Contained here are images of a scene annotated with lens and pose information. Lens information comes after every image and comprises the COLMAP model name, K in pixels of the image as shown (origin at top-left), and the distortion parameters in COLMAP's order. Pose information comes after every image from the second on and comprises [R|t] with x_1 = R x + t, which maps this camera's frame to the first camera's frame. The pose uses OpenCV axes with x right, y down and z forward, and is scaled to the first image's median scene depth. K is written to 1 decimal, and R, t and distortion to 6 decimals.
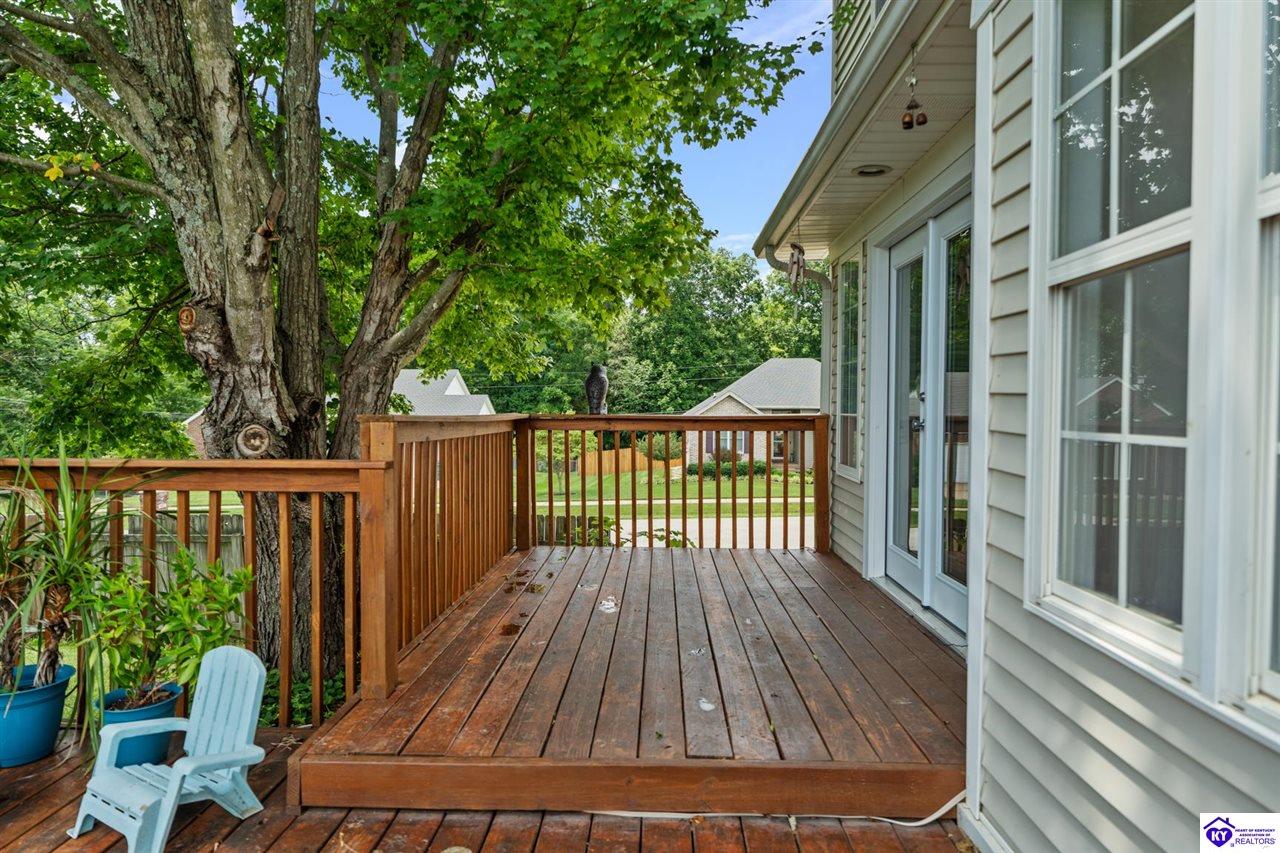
lens RADIAL K [[765.9, 0, 641.0], [0, 765.9, 423.8], [0, 0, 1]] dist [-0.004111, 0.002344]
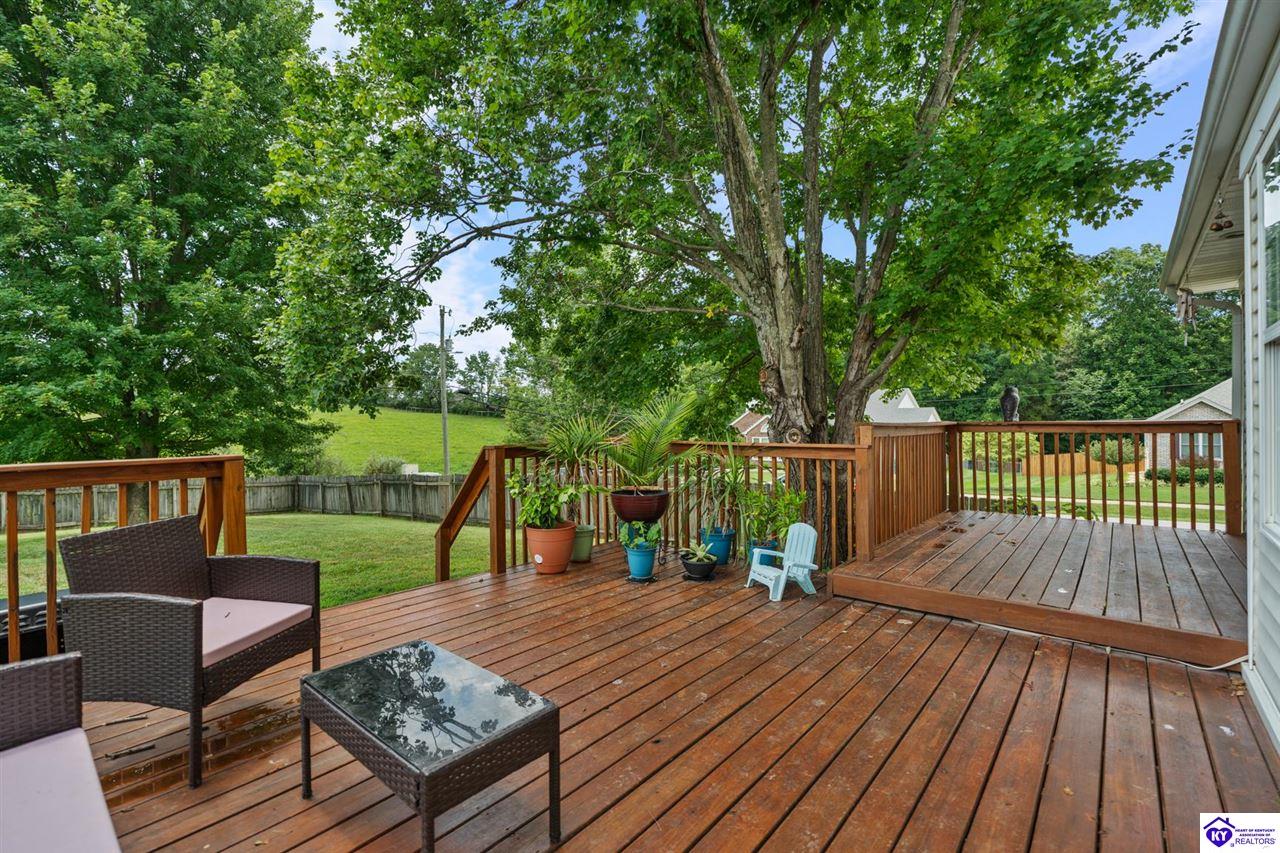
lens RADIAL K [[577.6, 0, 640.3], [0, 577.6, 419.7], [0, 0, 1]] dist [-0.002883, 0.000177]
pose [[0.782956, -0.012824, -0.621945, 0.084040], [0.000750, 0.999806, -0.019672, 0.006323], [0.622077, 0.014936, 0.782814, -0.328014]]
